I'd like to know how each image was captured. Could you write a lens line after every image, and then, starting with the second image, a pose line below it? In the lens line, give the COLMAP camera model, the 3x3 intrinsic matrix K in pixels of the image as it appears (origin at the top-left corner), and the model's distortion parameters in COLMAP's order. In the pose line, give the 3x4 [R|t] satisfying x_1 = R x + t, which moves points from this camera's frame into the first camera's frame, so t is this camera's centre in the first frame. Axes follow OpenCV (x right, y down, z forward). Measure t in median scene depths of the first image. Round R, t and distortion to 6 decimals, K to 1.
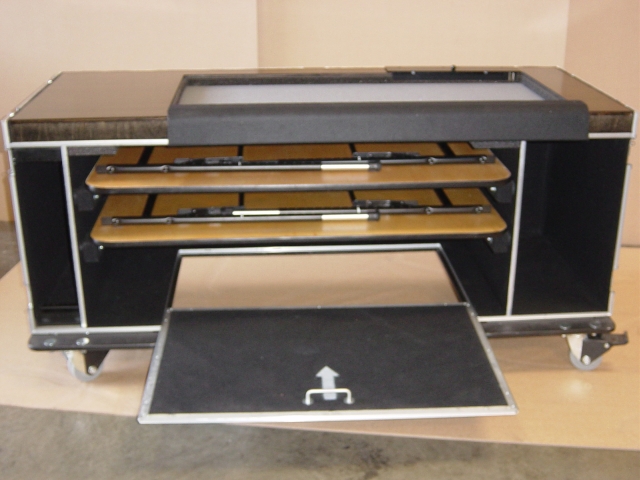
lens RADIAL K [[868.0, 0, 320.8], [0, 868.0, 239.7], [0, 0, 1]] dist [-0.131089, 0.000000]
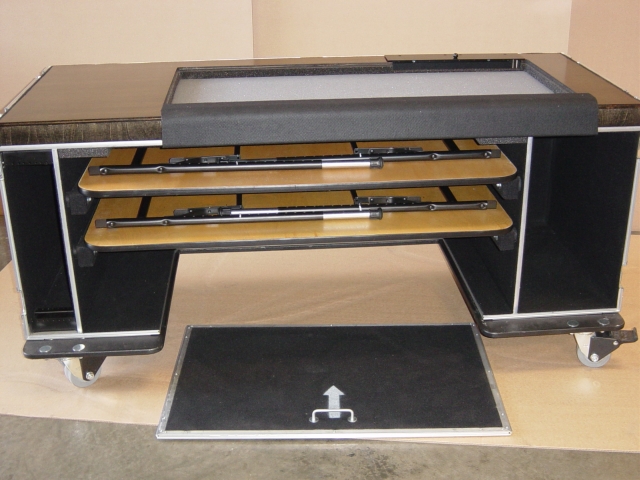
lens RADIAL K [[868.0, 0, 319.9], [0, 868.0, 240.3], [0, 0, 1]] dist [-0.131089, 0.000000]
pose [[0.999895, -0.013872, 0.004158, -0.006370], [0.013713, 0.999261, 0.035906, -0.034727], [-0.004653, -0.035846, 0.999347, 0.030559]]
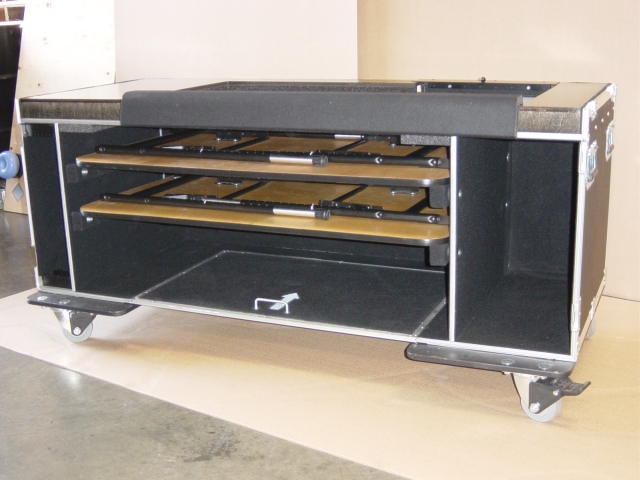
lens RADIAL K [[868.0, 0, 319.3], [0, 868.0, 238.4], [0, 0, 1]] dist [-0.131089, 0.000000]
pose [[0.883705, 0.094335, -0.458439, 0.520819], [-0.142561, 0.987188, -0.071669, 0.070845], [0.445805, 0.128689, 0.885831, 0.150906]]
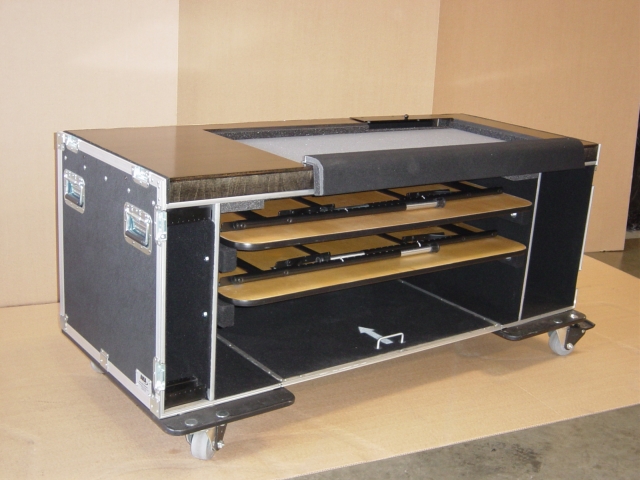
lens RADIAL K [[868.0, 0, 324.1], [0, 868.0, 245.1], [0, 0, 1]] dist [-0.131089, 0.000000]
pose [[0.833009, -0.102499, 0.543682, -0.678269], [0.136918, 0.990313, -0.023080, -0.025537], [-0.536050, 0.093666, 0.838974, 0.144924]]
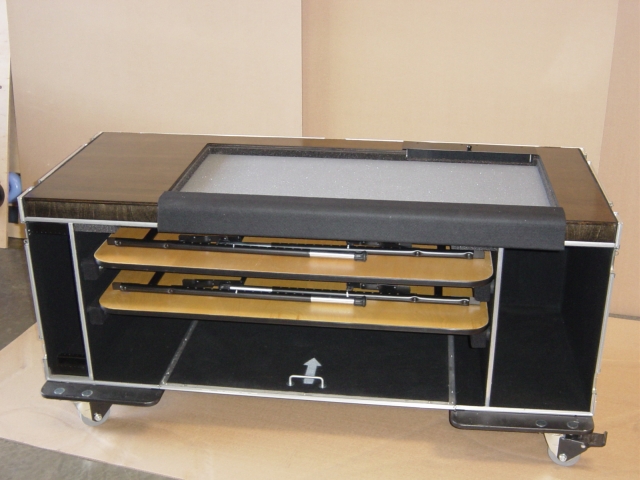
lens RADIAL K [[868.0, 0, 320.7], [0, 868.0, 240.8], [0, 0, 1]] dist [-0.131089, 0.000000]
pose [[0.982172, 0.070405, -0.174300, 0.198798], [-0.064543, 0.997149, 0.039081, -0.141577], [0.176555, -0.027134, 0.983917, -0.030224]]
